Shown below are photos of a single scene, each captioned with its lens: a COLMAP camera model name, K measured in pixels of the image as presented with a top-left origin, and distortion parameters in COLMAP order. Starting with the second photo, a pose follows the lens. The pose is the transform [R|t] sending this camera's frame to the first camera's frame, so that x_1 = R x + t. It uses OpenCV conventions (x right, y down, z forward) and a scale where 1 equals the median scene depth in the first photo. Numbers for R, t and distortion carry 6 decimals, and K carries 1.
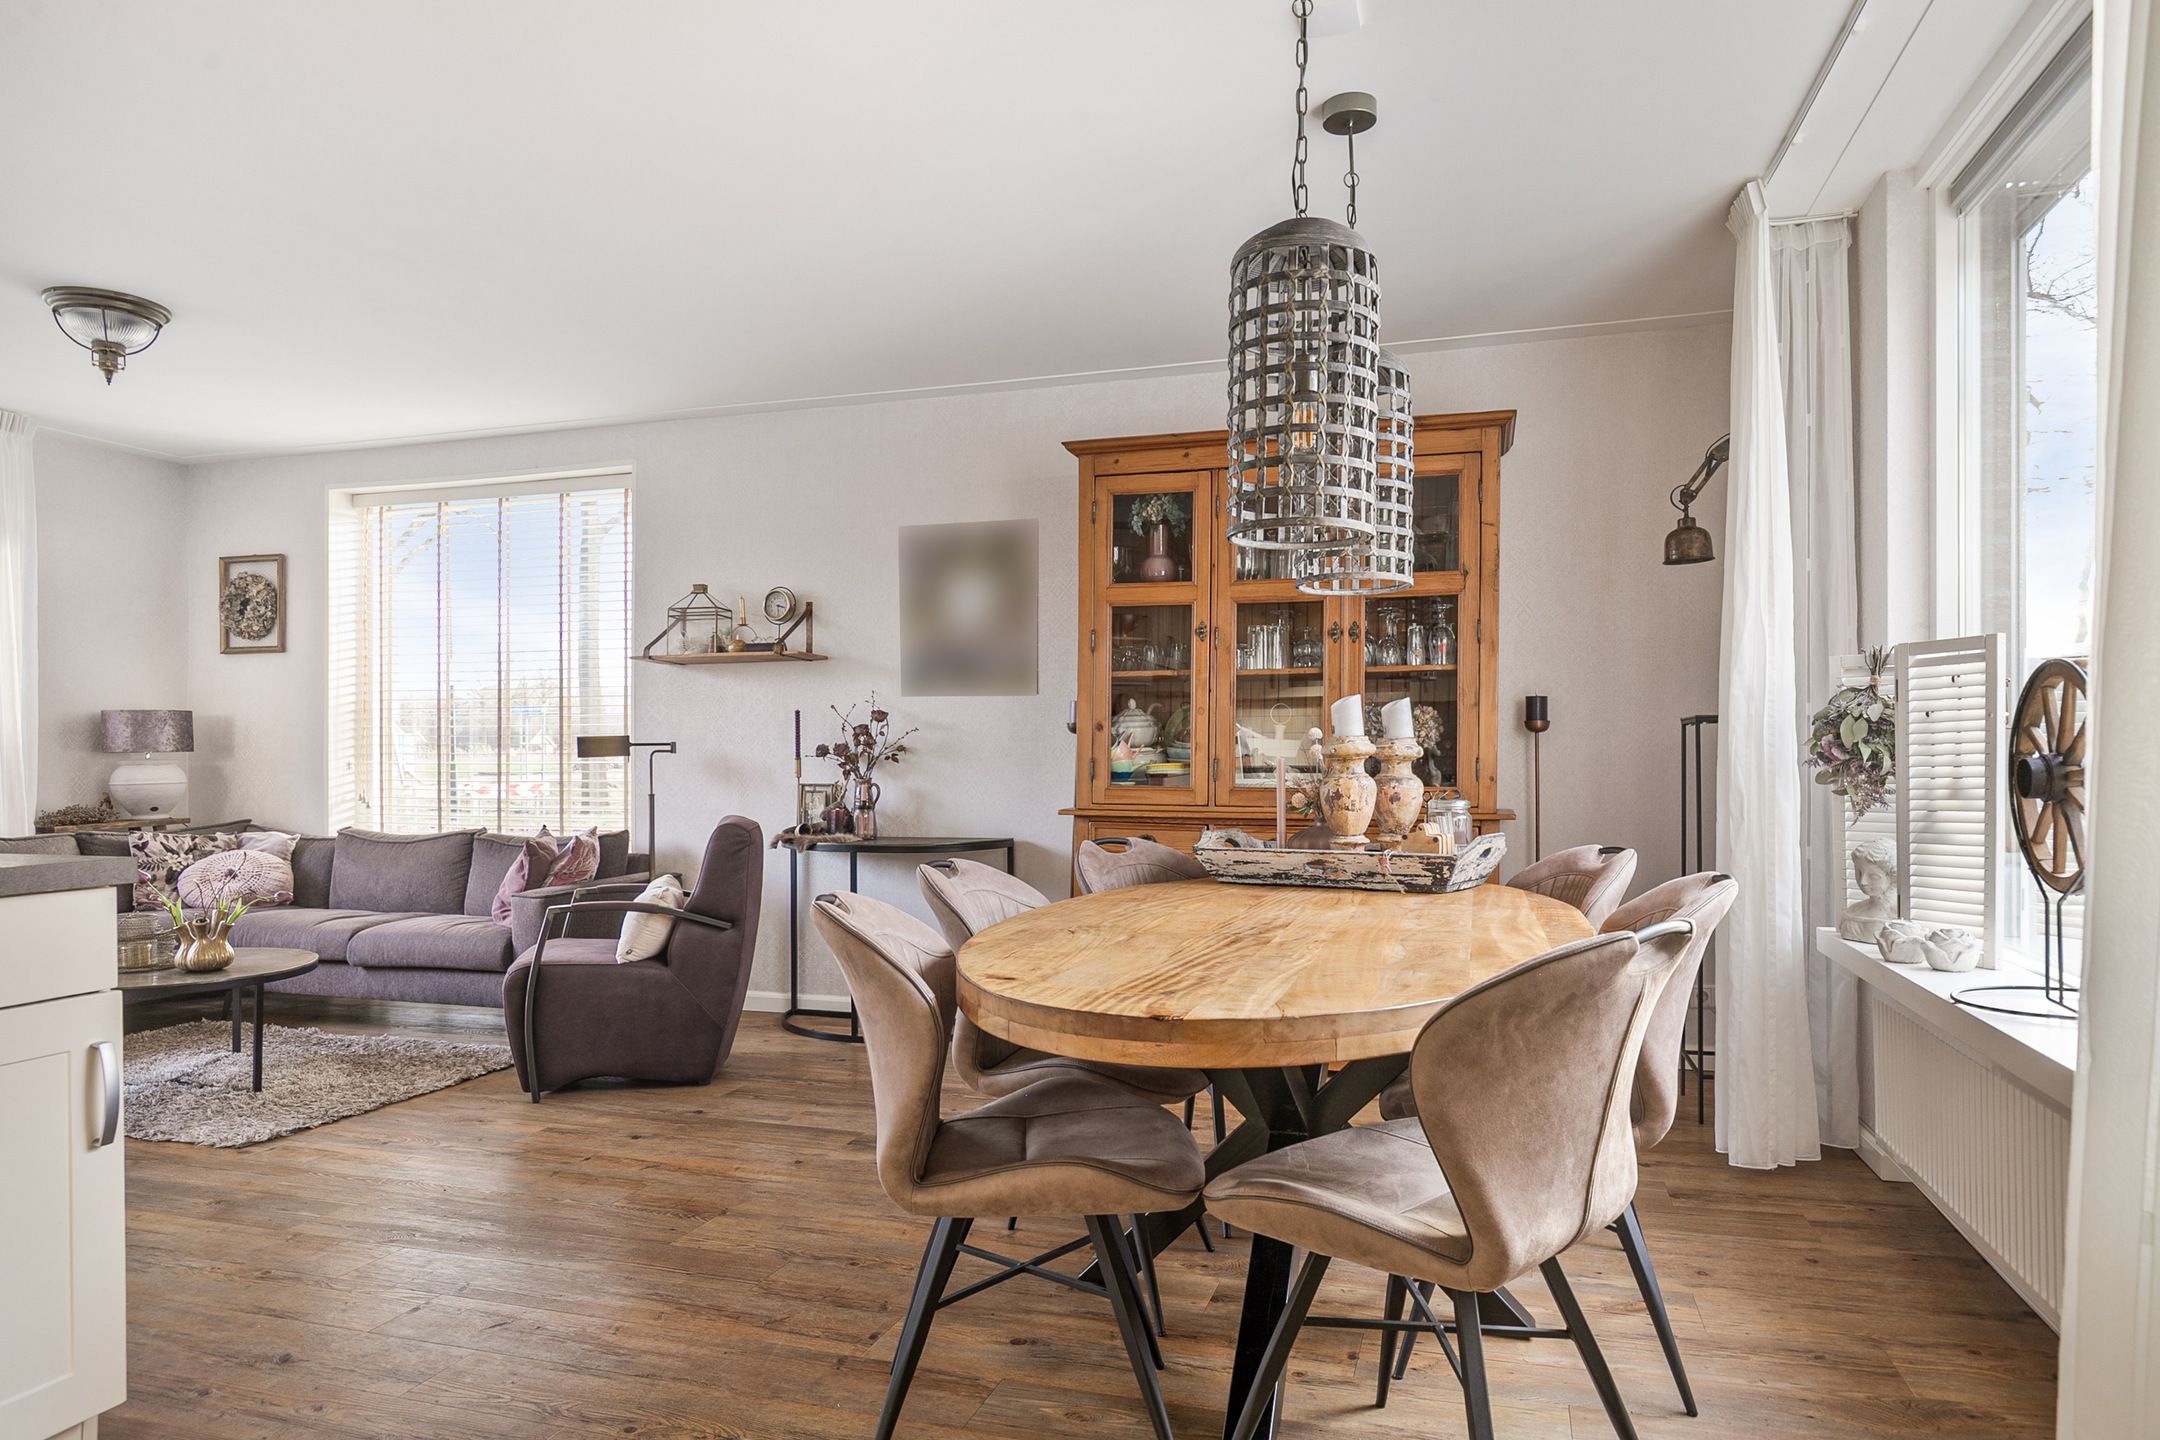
lens RADIAL K [[1318.3, 0, 1089.1], [0, 1318.3, 760.3], [0, 0, 1]] dist [0.000934, 0.000303]
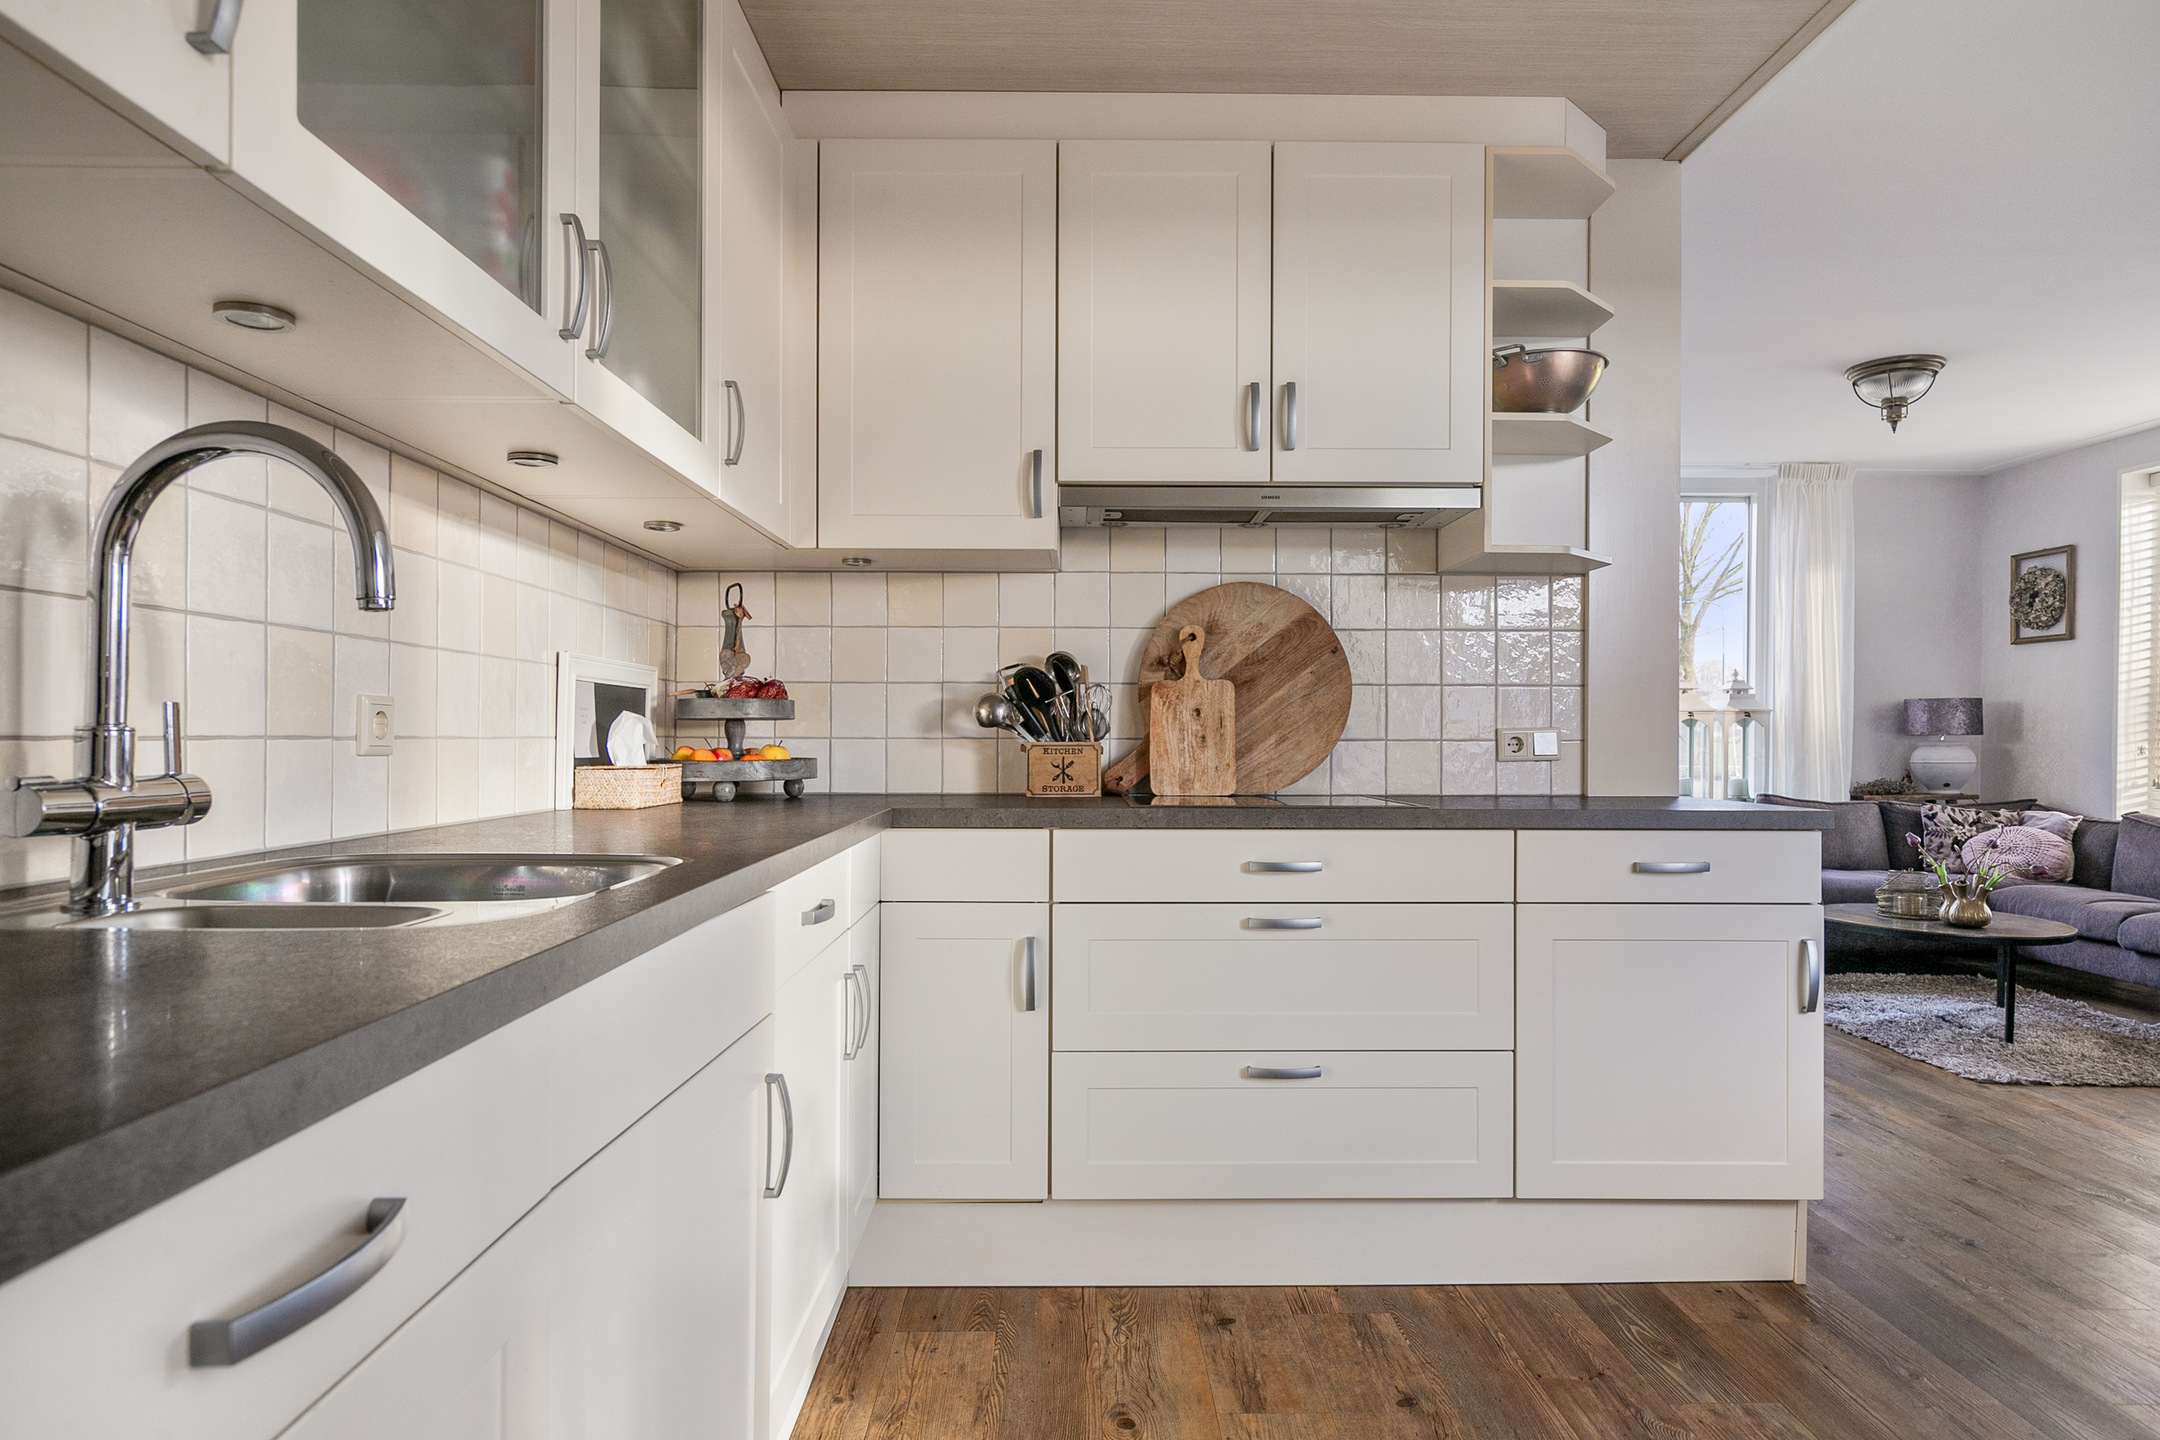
lens RADIAL K [[1254.3, 0, 1076.8], [0, 1254.3, 733.6], [0, 0, 1]] dist [-0.004928, 0.004216]
pose [[0.311548, 0.006345, -0.950209, 0.089755], [-0.013100, 0.999911, 0.002382, -0.000124], [0.950140, 0.011706, 0.311604, -0.053663]]
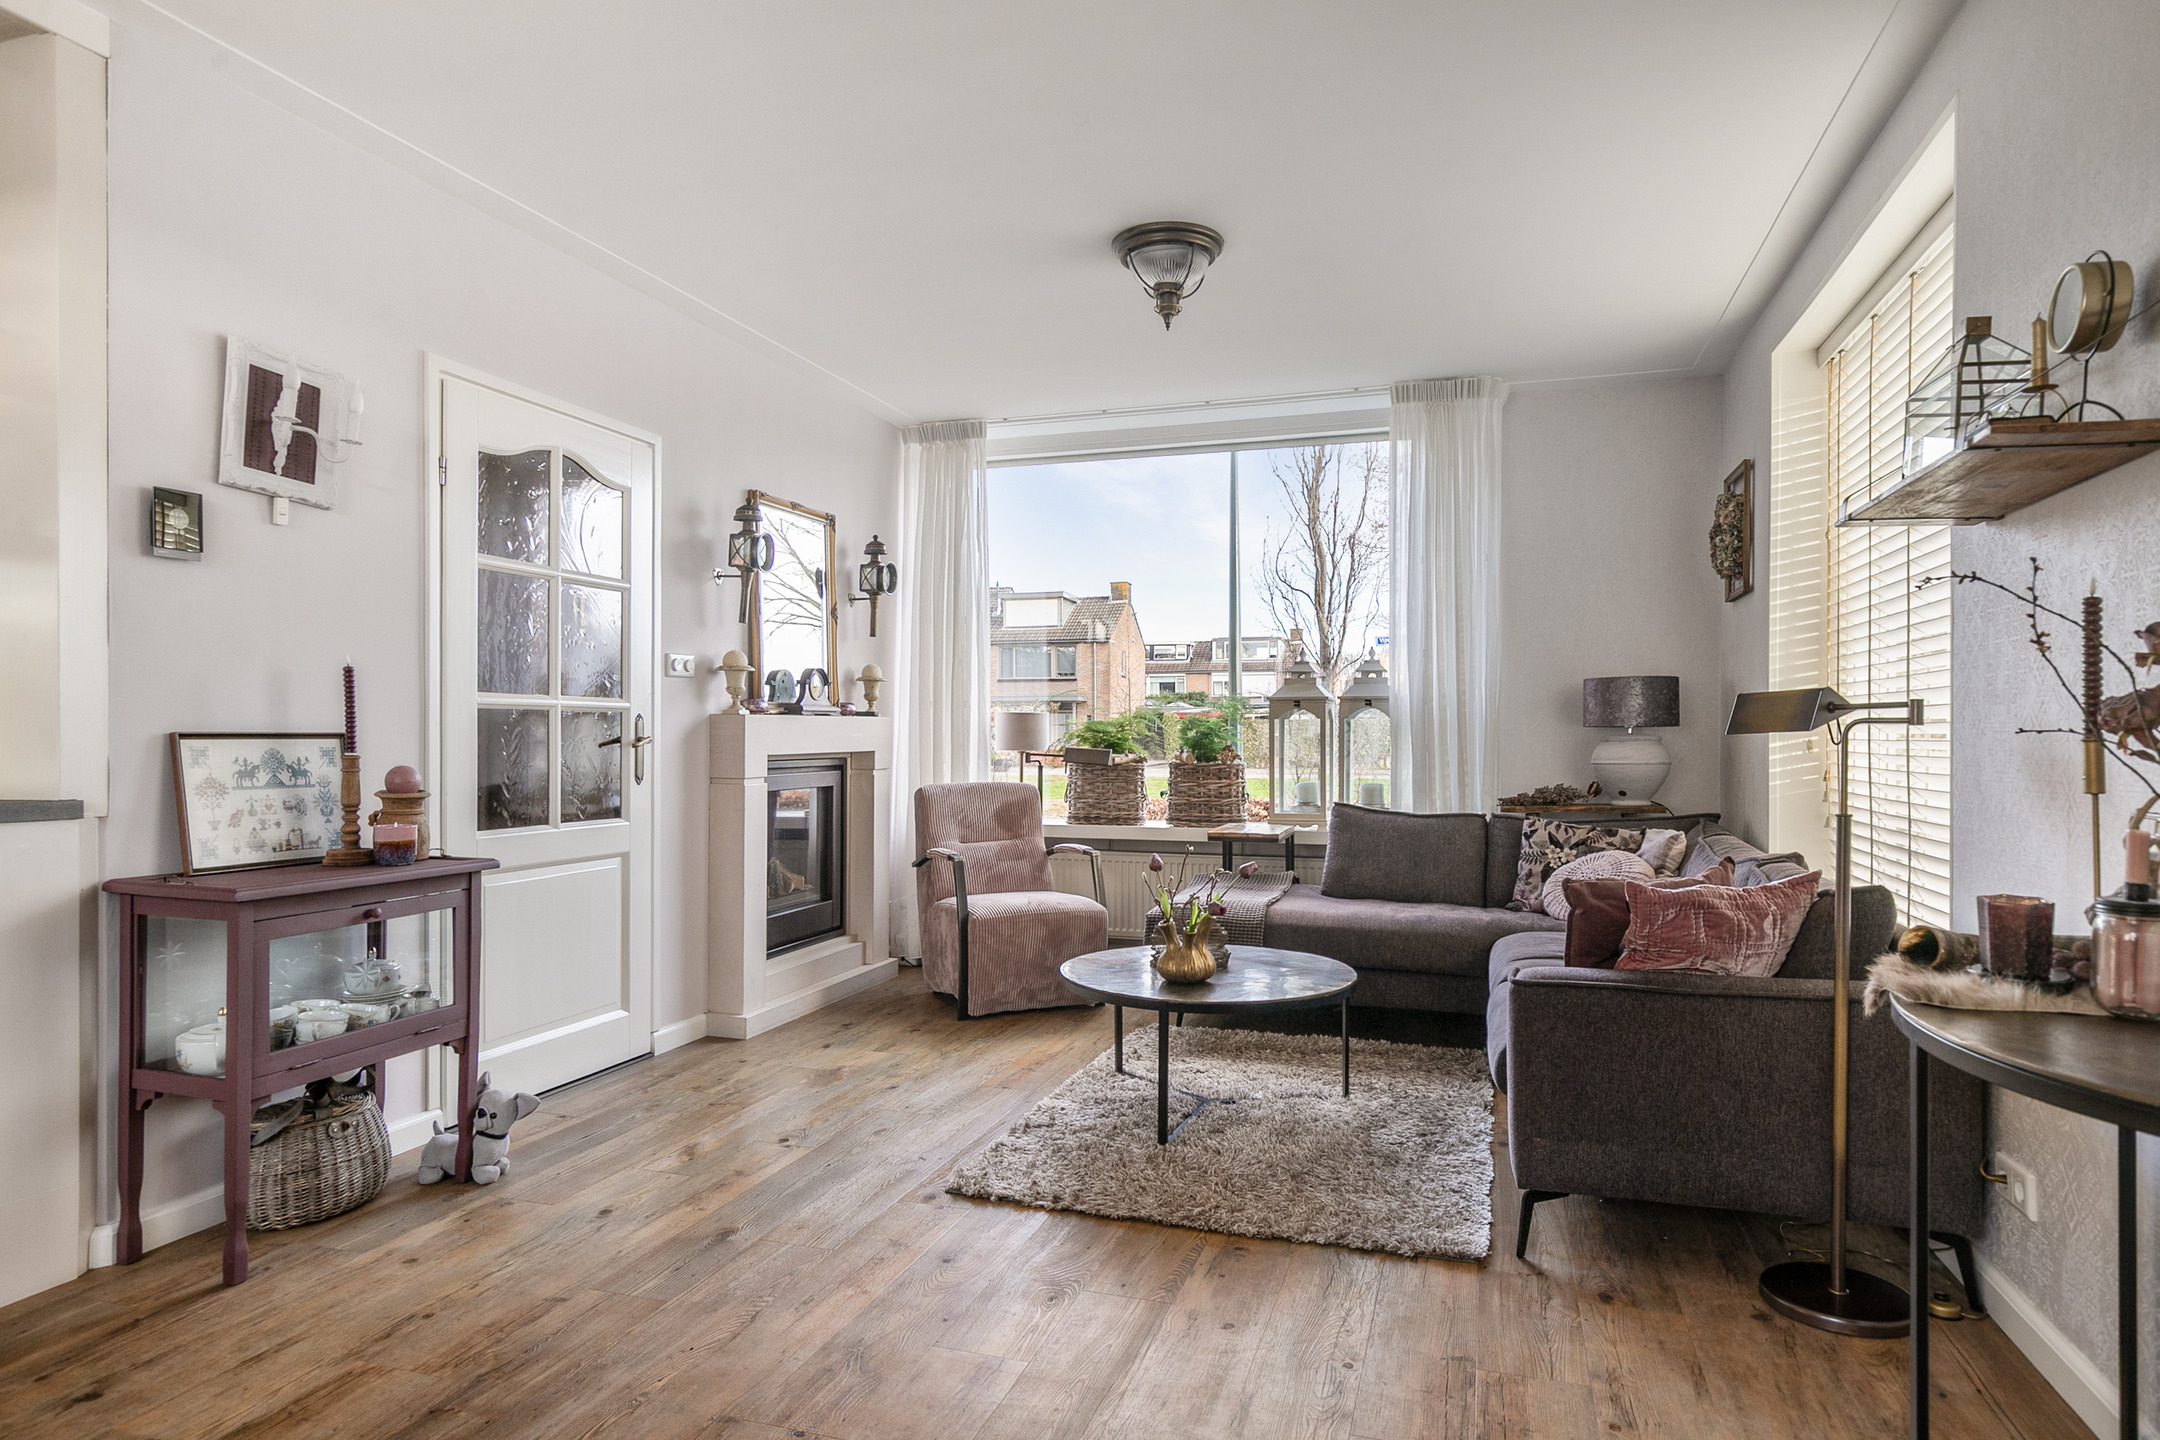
lens RADIAL K [[1254.3, 0, 1095.8], [0, 1254.3, 726.0], [0, 0, 1]] dist [-0.004928, 0.004216]
pose [[0.011964, -0.002997, -0.999924, 0.102003], [-0.009280, 0.999952, -0.003108, -0.001008], [0.999885, 0.009317, 0.011935, 0.696396]]
